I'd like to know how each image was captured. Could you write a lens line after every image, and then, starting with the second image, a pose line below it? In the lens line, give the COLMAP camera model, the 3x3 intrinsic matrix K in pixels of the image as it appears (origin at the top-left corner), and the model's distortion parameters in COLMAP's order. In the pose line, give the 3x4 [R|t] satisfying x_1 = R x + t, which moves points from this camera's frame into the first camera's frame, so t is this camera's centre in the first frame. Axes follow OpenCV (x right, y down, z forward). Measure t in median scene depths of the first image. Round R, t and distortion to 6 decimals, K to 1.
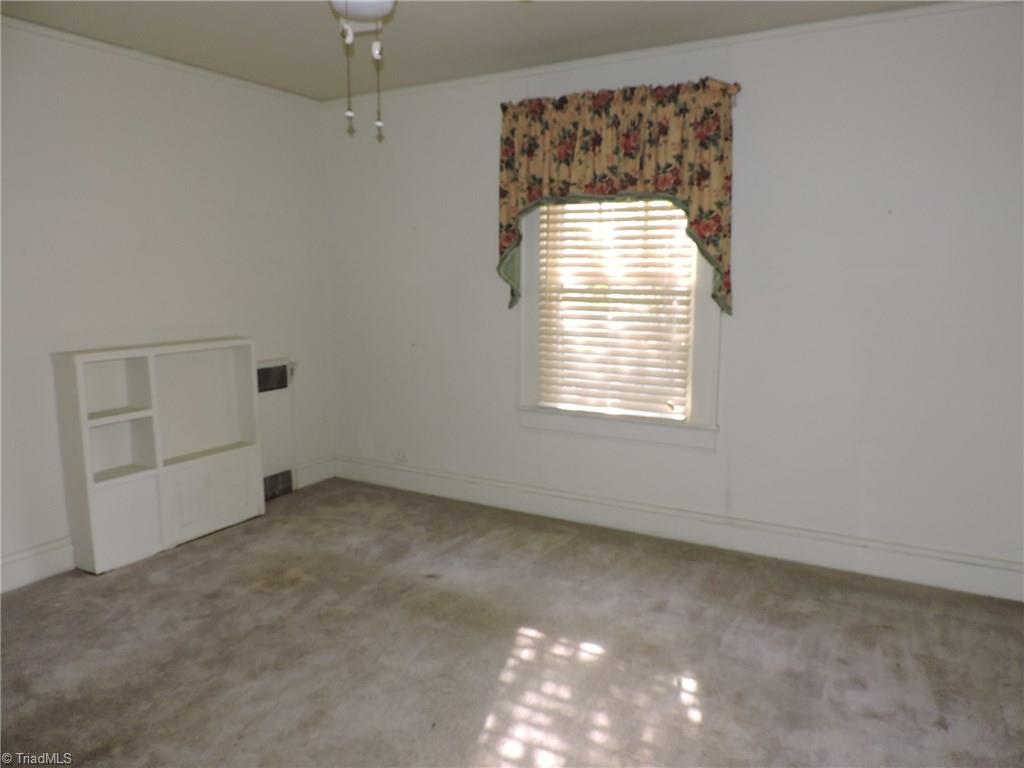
lens RADIAL K [[723.6, 0, 512.7], [0, 723.6, 376.1], [0, 0, 1]] dist [-0.032193, -0.001184]
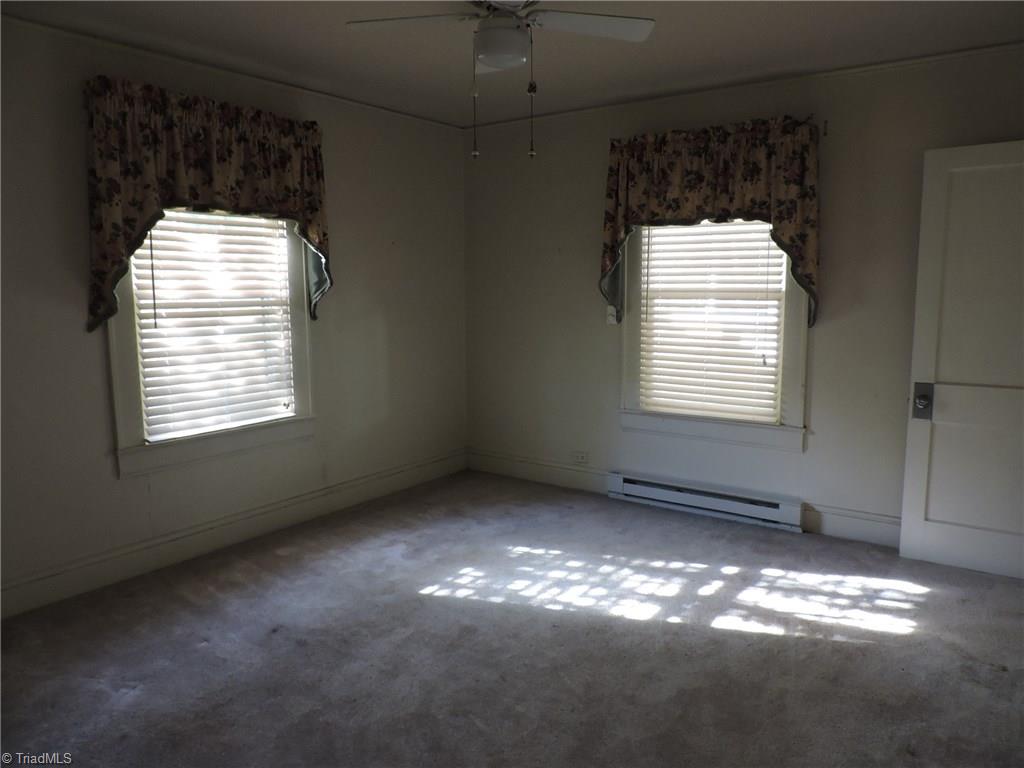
lens RADIAL K [[720.3, 0, 512.0], [0, 720.3, 384.0], [0, 0, 1]] dist [-0.026256, -0.001567]
pose [[0.112171, -0.138257, 0.984024, -0.852007], [0.147065, 0.981678, 0.121164, -0.076893], [-0.982746, 0.131124, 0.130449, 0.534005]]
